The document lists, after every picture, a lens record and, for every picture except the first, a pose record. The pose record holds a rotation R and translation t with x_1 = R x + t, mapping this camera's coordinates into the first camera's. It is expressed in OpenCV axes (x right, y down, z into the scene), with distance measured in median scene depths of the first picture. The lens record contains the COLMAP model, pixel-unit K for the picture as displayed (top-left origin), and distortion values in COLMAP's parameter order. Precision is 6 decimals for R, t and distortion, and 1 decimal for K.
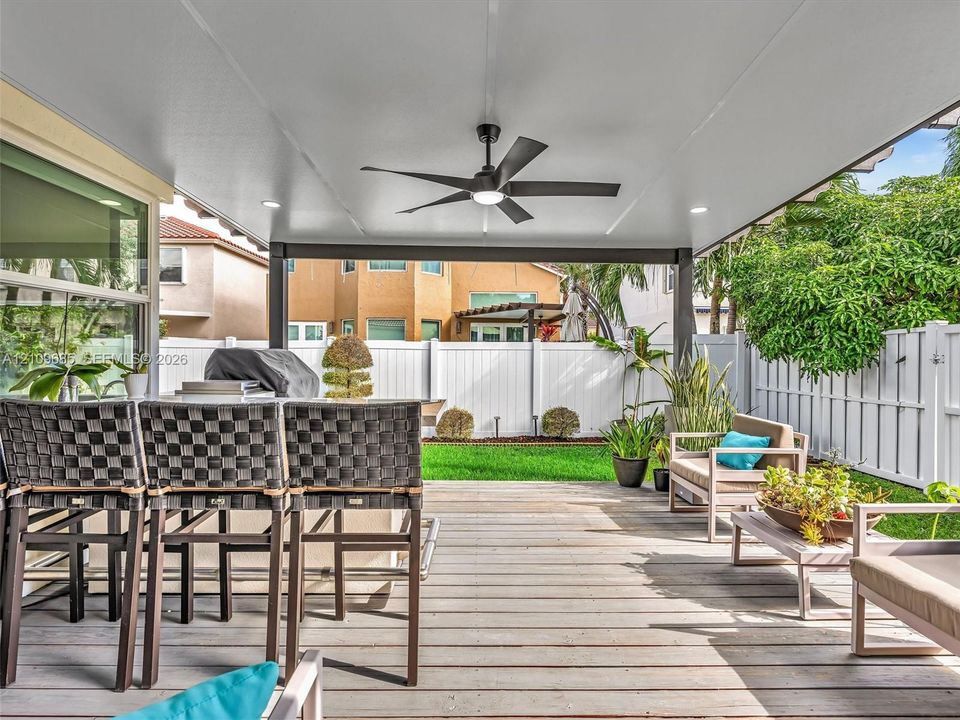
lens RADIAL K [[487.6, 0, 475.7], [0, 487.6, 358.9], [0, 0, 1]] dist [-0.003363, 0.002090]
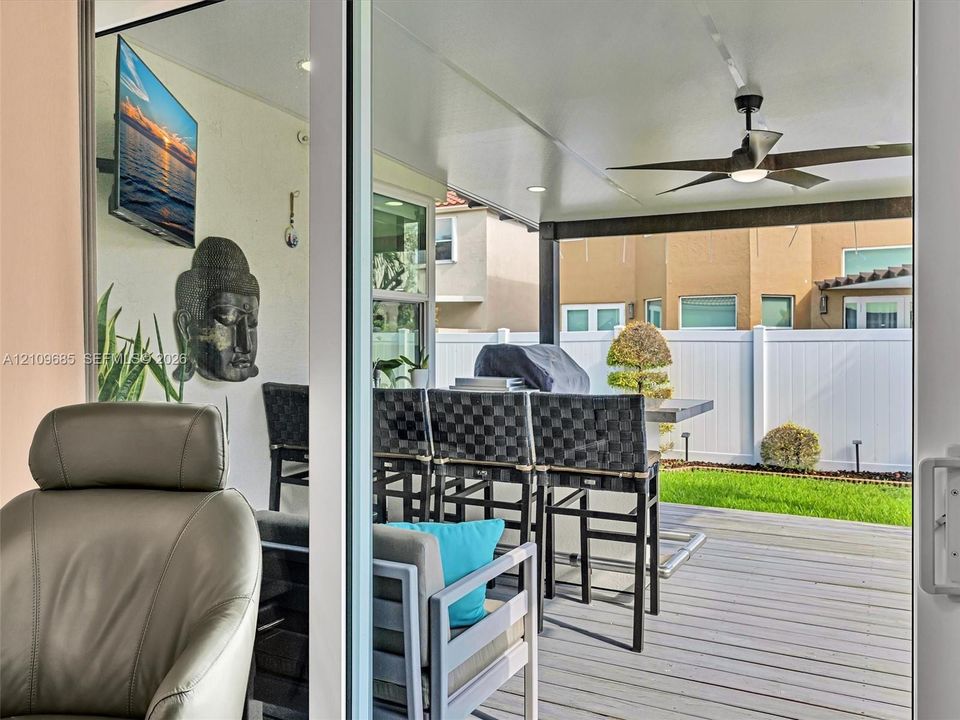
lens RADIAL K [[738.9, 0, 485.4], [0, 738.9, 354.5], [0, 0, 1]] dist [-0.032641, -0.002924]
pose [[0.878785, -0.002617, -0.477210, 0.191179], [0.002591, 0.999996, -0.000712, -0.000633], [0.477210, -0.000610, 0.878789, -0.328746]]
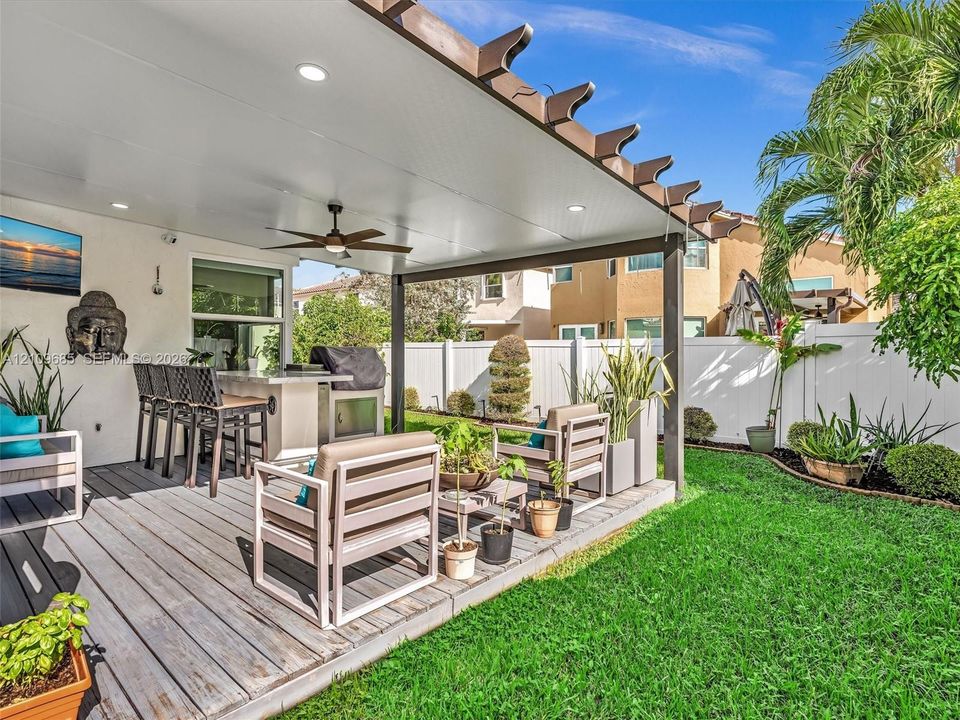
lens RADIAL K [[487.6, 0, 475.0], [0, 487.6, 359.1], [0, 0, 1]] dist [-0.003363, 0.002090]
pose [[0.754575, 0.004023, -0.656202, 1.139478], [-0.005635, 0.999984, -0.000350, 0.025377], [0.656190, 0.003962, 0.754586, 0.062279]]
